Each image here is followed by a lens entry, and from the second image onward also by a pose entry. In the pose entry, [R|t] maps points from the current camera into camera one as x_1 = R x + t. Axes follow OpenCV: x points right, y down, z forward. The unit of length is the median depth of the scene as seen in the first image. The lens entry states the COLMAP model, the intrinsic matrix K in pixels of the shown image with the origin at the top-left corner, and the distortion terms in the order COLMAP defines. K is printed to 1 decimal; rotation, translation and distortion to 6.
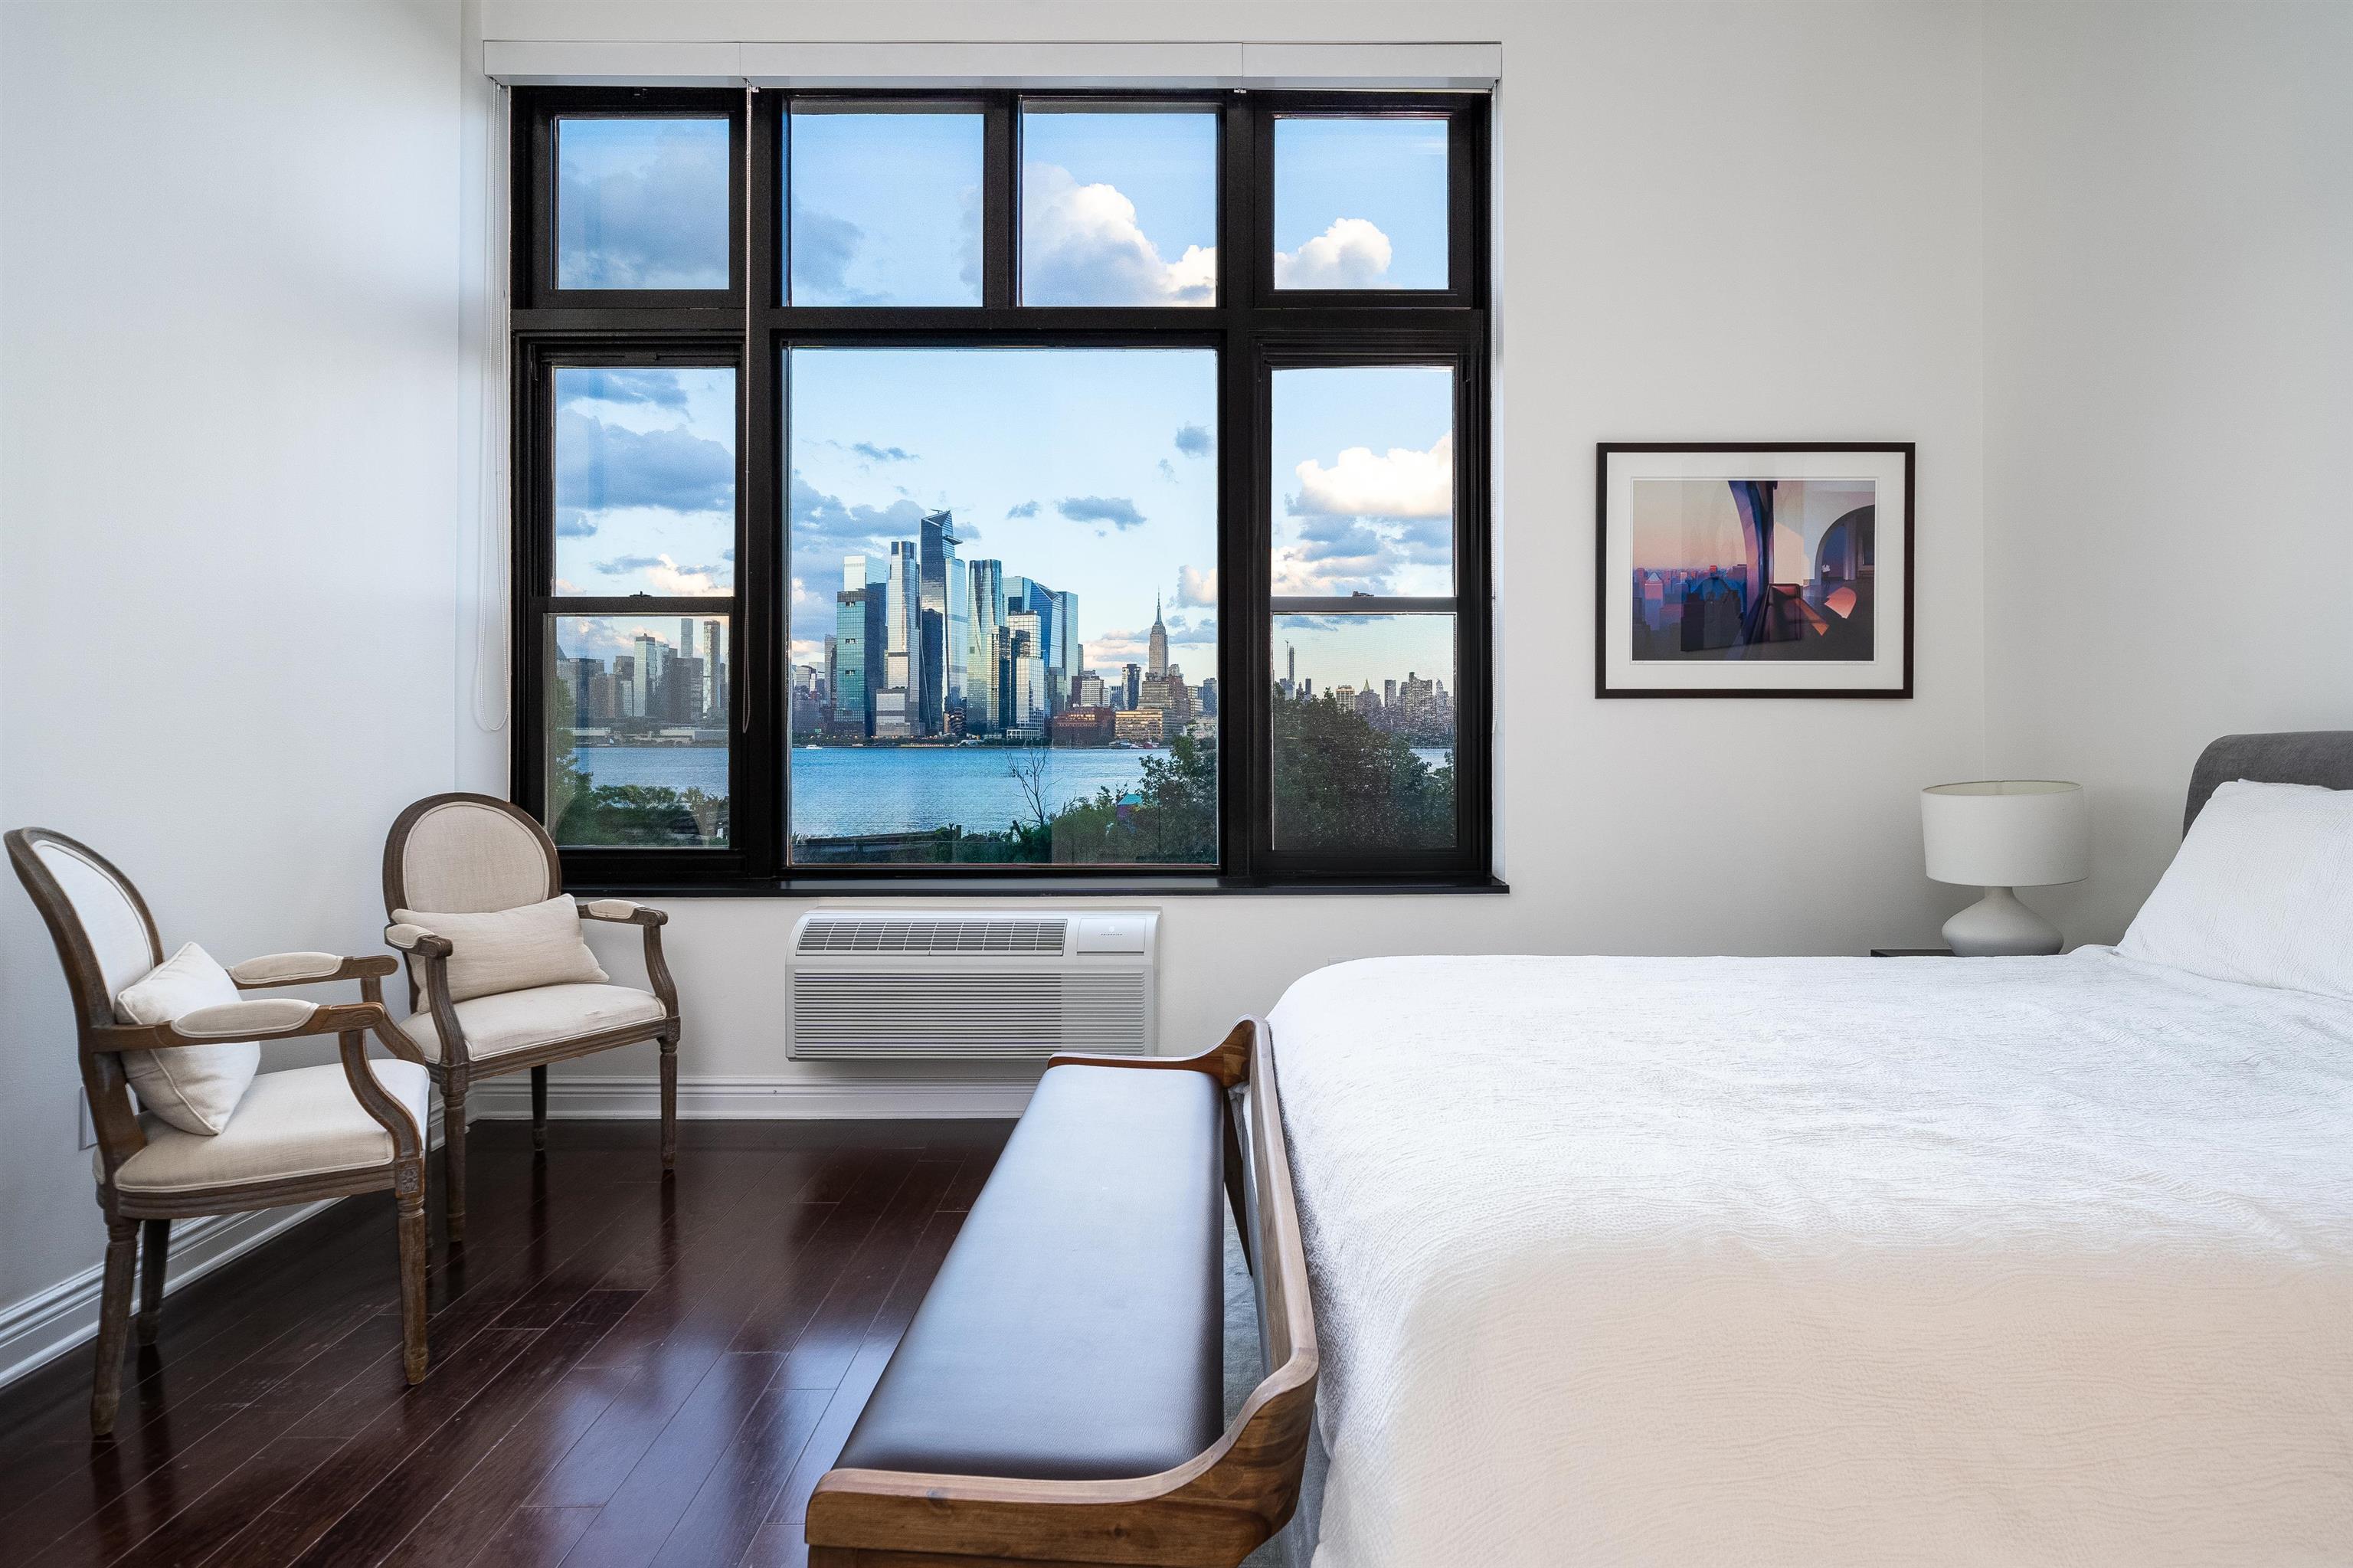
lens RADIAL K [[1160.4, 0, 1216.5], [0, 1160.4, 745.6], [0, 0, 1]] dist [0.002985, -0.000660]
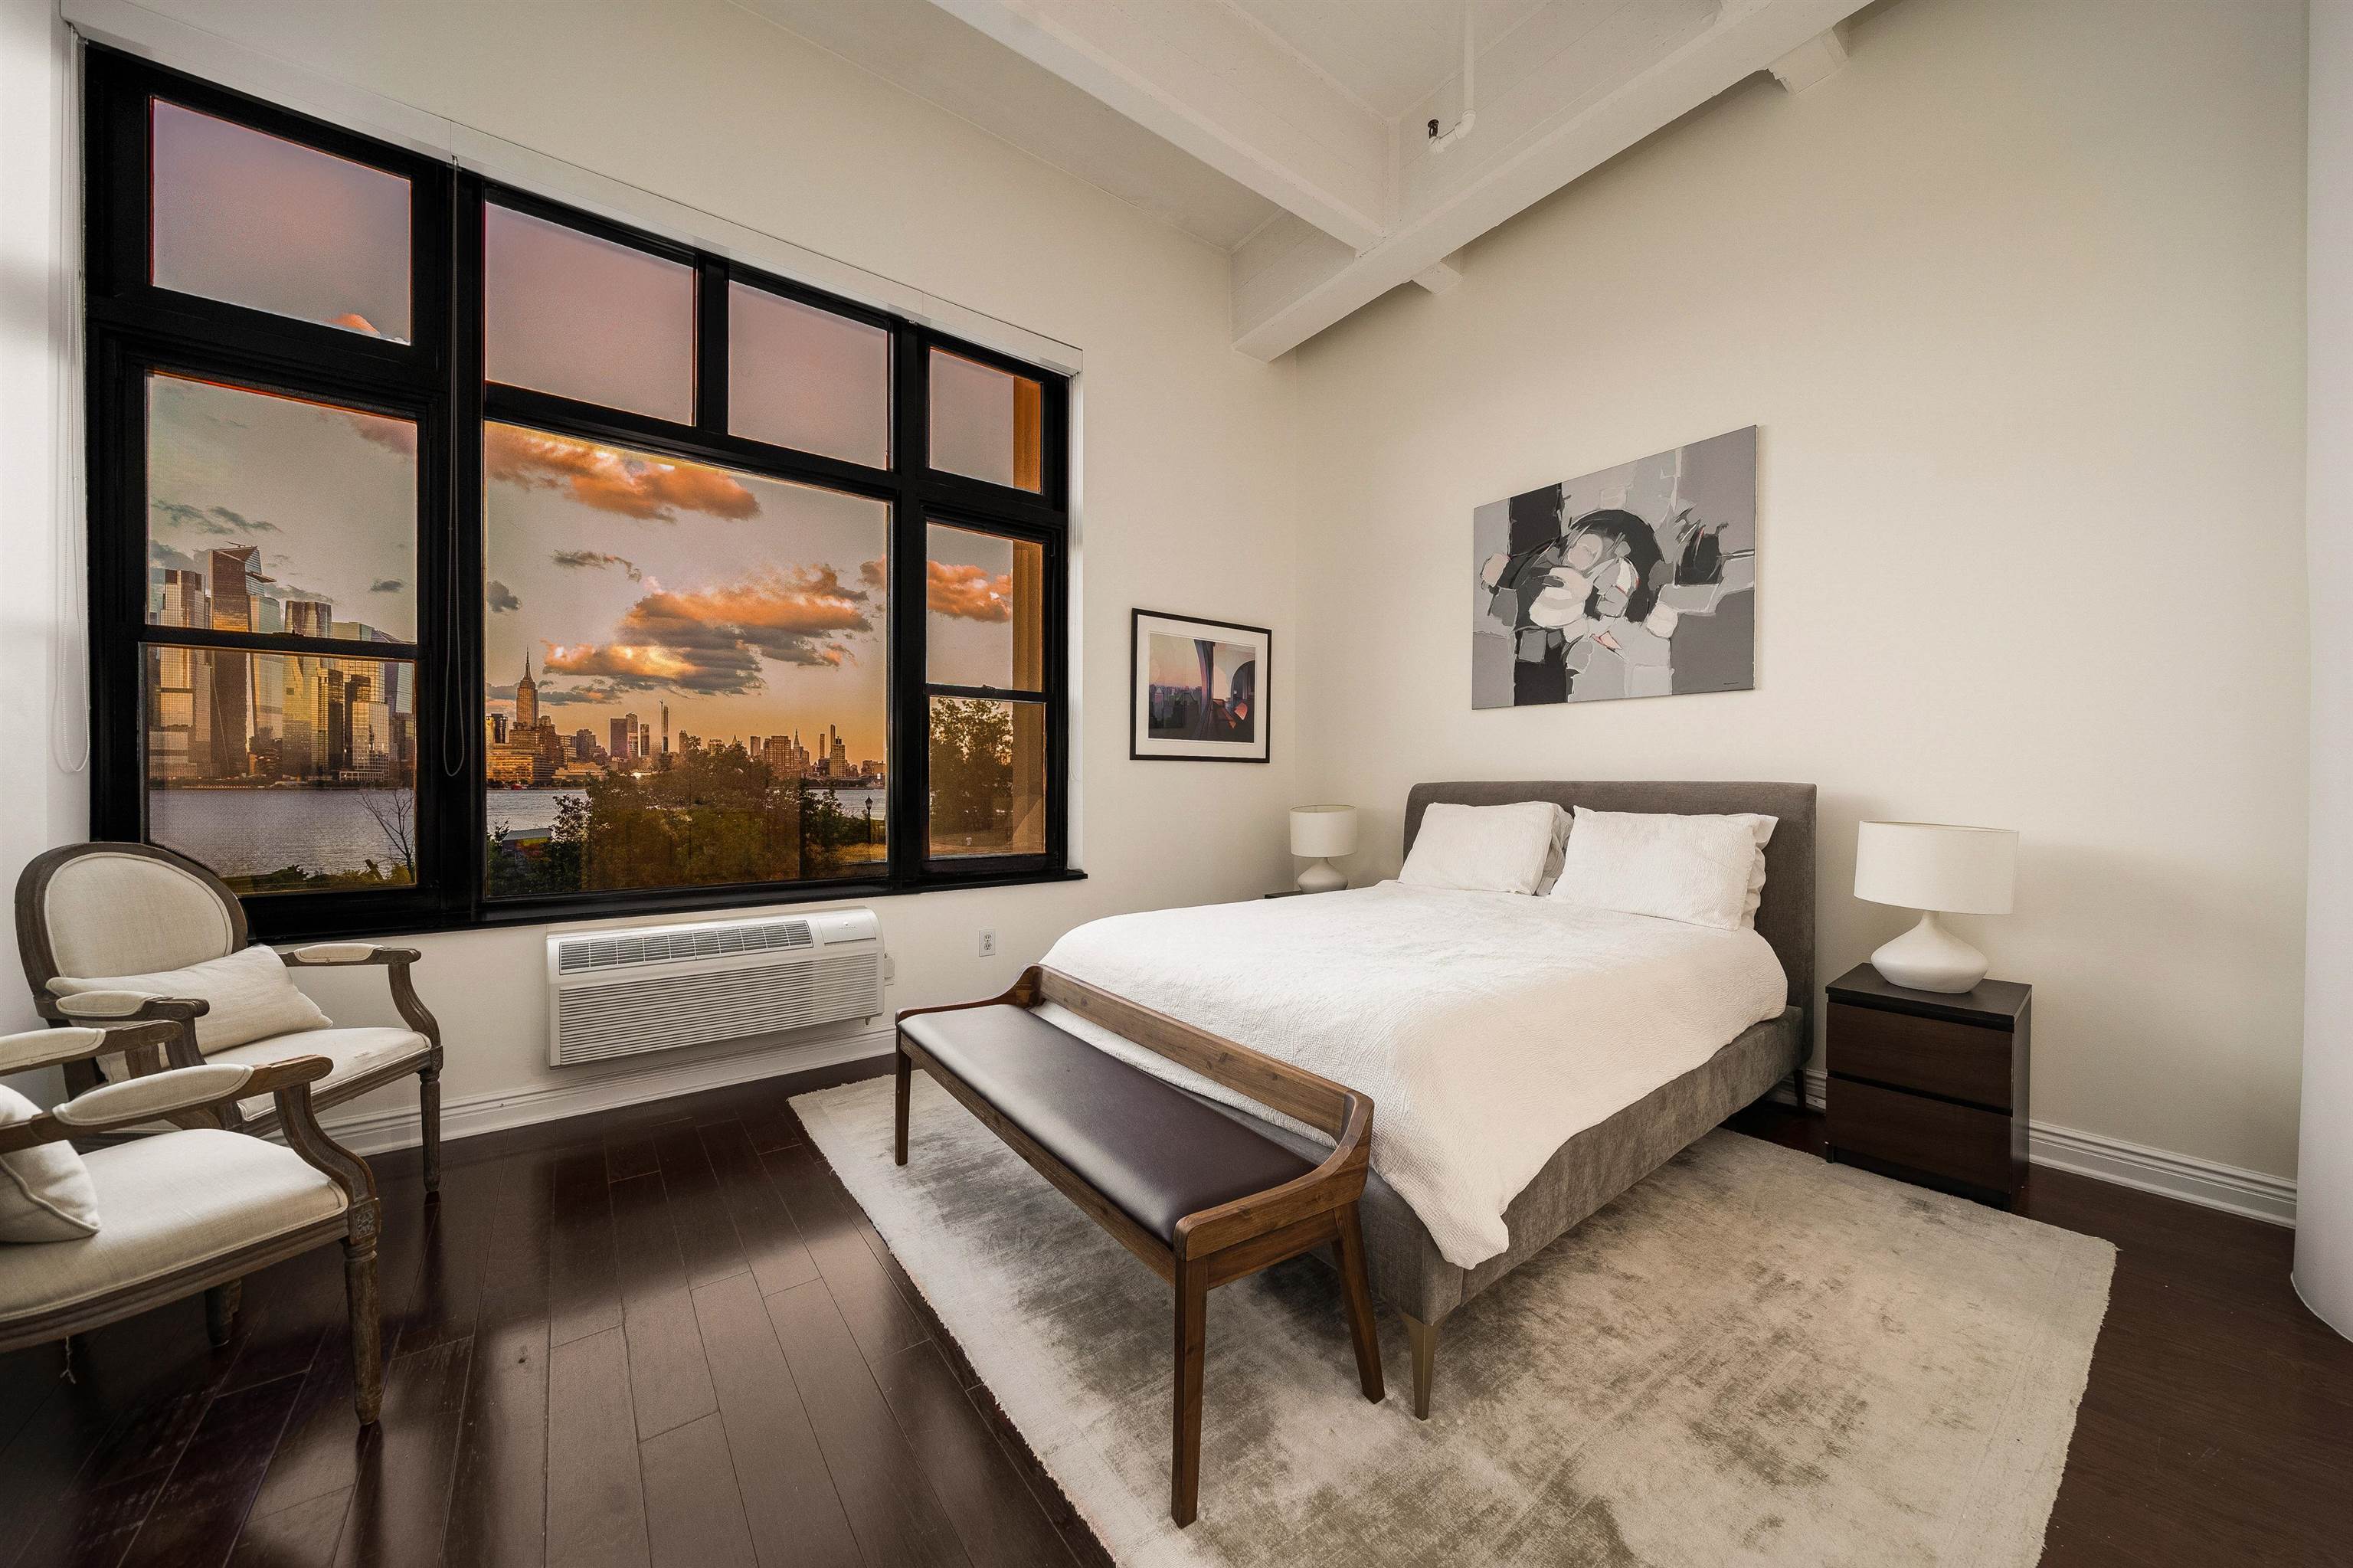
lens RADIAL K [[799.6, 0, 1180.5], [0, 799.6, 799.7], [0, 0, 1]] dist [-0.008379, 0.001085]
pose [[0.806328, -0.009685, 0.591390, -0.308325], [0.000322, 0.999873, 0.015935, -0.001291], [-0.591469, -0.012658, 0.806229, 0.022253]]
